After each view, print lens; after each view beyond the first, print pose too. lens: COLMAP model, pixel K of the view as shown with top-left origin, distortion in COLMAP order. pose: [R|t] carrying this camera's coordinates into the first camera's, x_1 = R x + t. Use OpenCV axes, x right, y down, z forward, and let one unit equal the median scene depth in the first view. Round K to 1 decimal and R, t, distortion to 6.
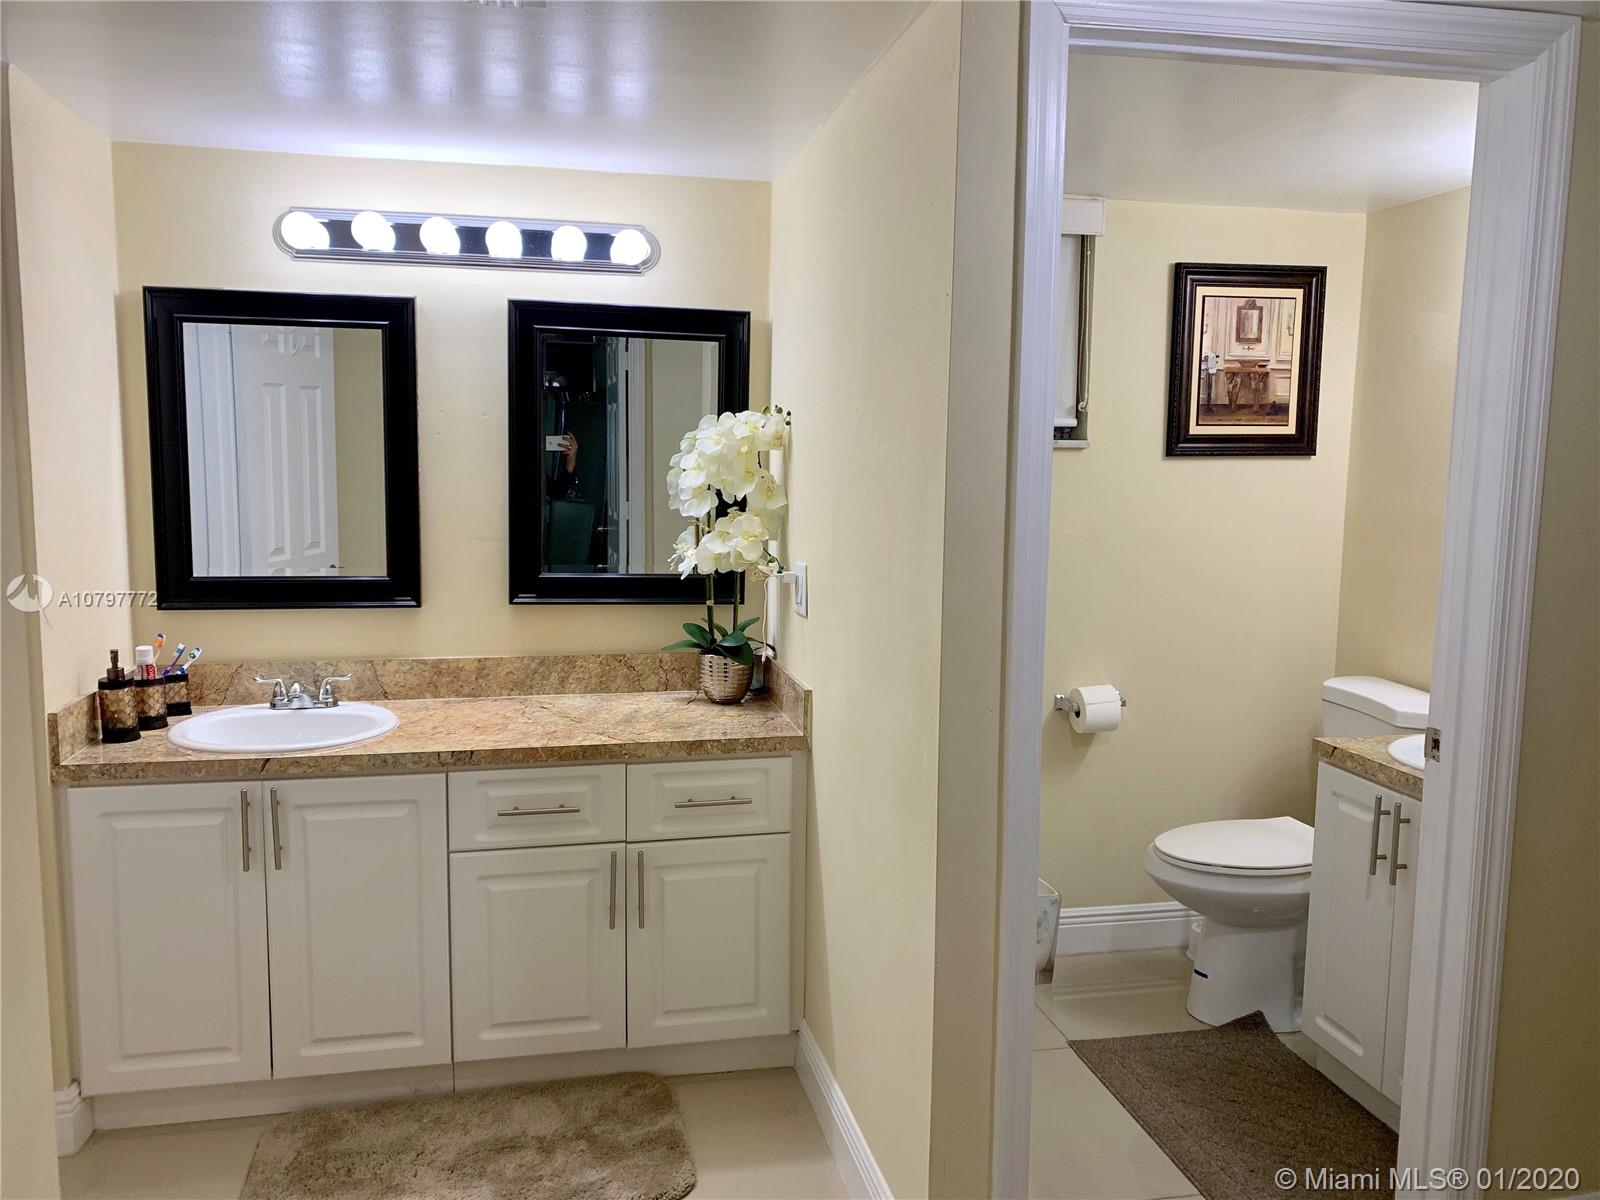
lens RADIAL K [[1226.3, 0, 795.4], [0, 1226.3, 593.0], [0, 0, 1]] dist [0.030249, -0.042069]
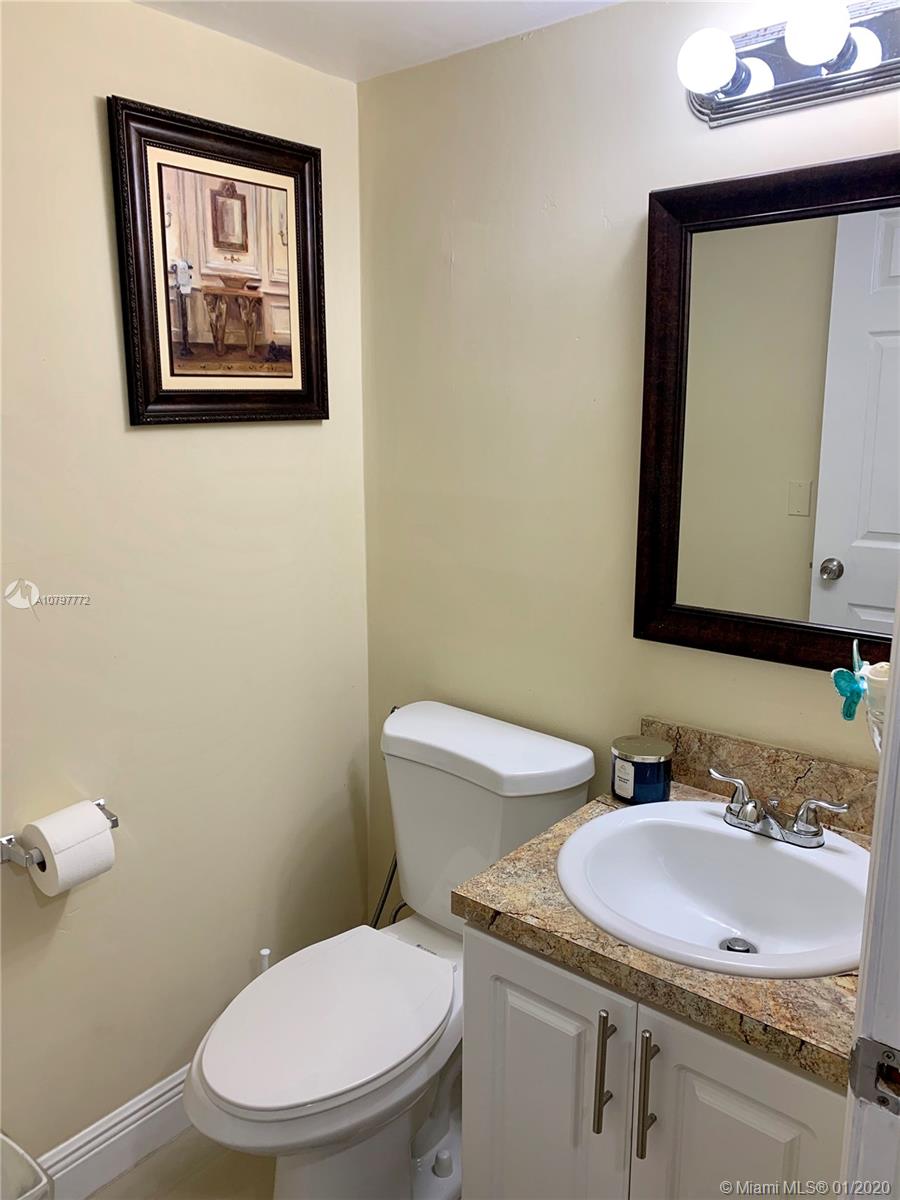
lens RADIAL K [[919.7, 0, 442.1], [0, 919.7, 598.9], [0, 0, 1]] dist [0.030249, -0.042069]
pose [[0.788421, -0.141855, 0.598557, 0.131036], [0.085208, 0.988851, 0.122117, -0.067441], [-0.609207, -0.045278, 0.791718, 0.523943]]
